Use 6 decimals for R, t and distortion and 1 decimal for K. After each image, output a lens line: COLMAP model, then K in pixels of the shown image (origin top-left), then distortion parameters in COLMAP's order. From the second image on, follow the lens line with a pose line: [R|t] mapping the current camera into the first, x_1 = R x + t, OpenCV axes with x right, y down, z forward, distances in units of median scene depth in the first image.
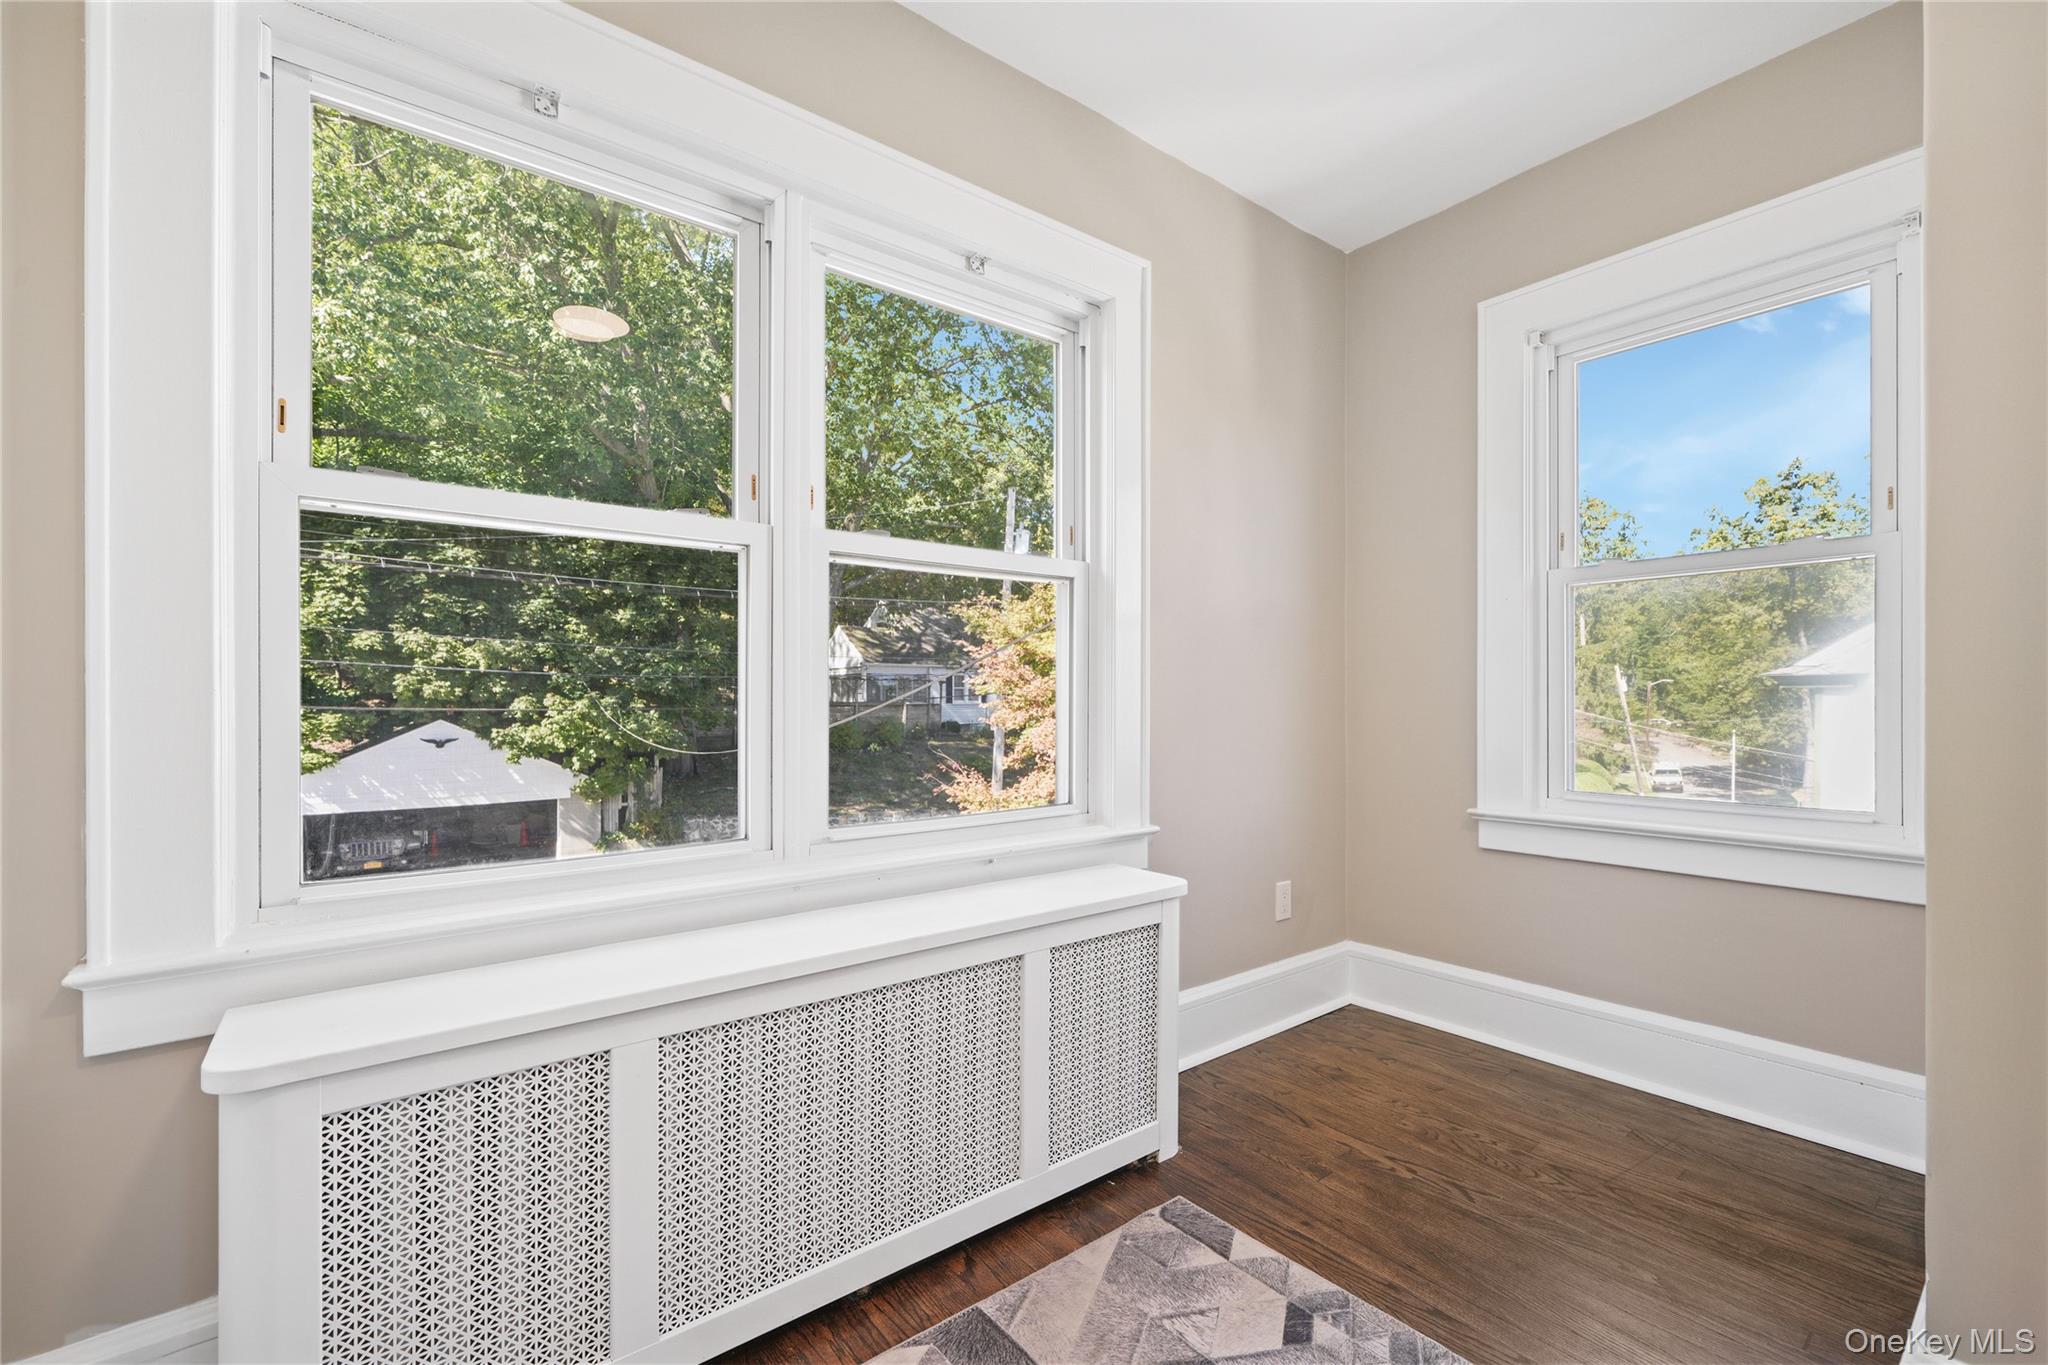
lens RADIAL K [[861.0, 0, 1012.9], [0, 861.0, 698.4], [0, 0, 1]] dist [-0.003478, -0.000298]
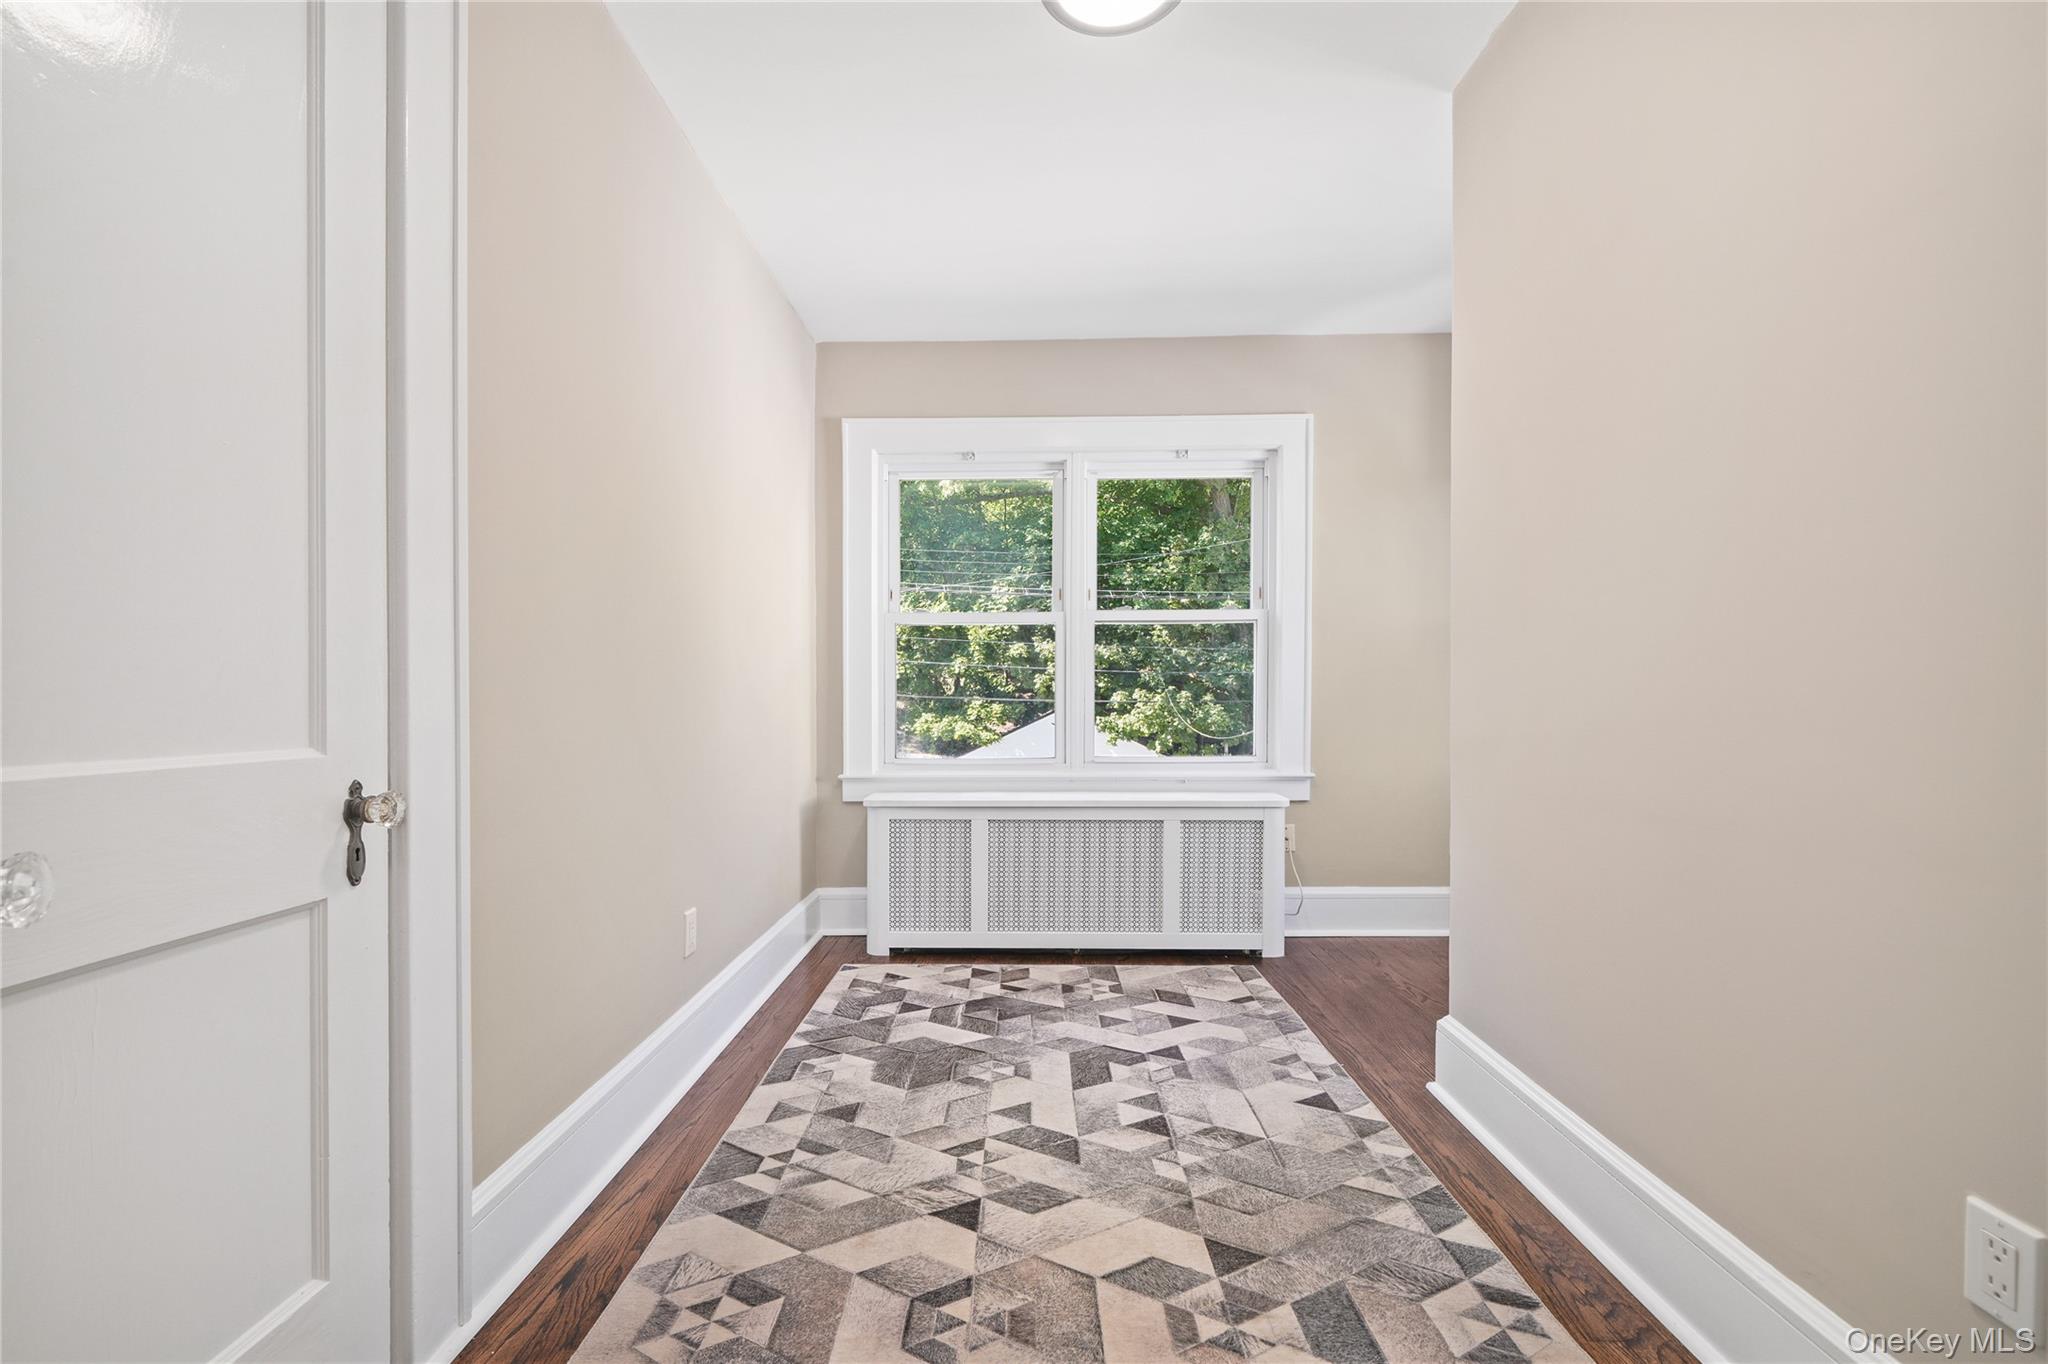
lens RADIAL K [[861.0, 0, 1027.8], [0, 861.0, 690.1], [0, 0, 1]] dist [-0.003478, -0.000298]
pose [[0.793098, -0.002055, -0.609090, 0.089212], [0.000403, 0.999996, -0.002848, -0.000009], [0.609093, 0.002013, 0.793096, -0.071133]]
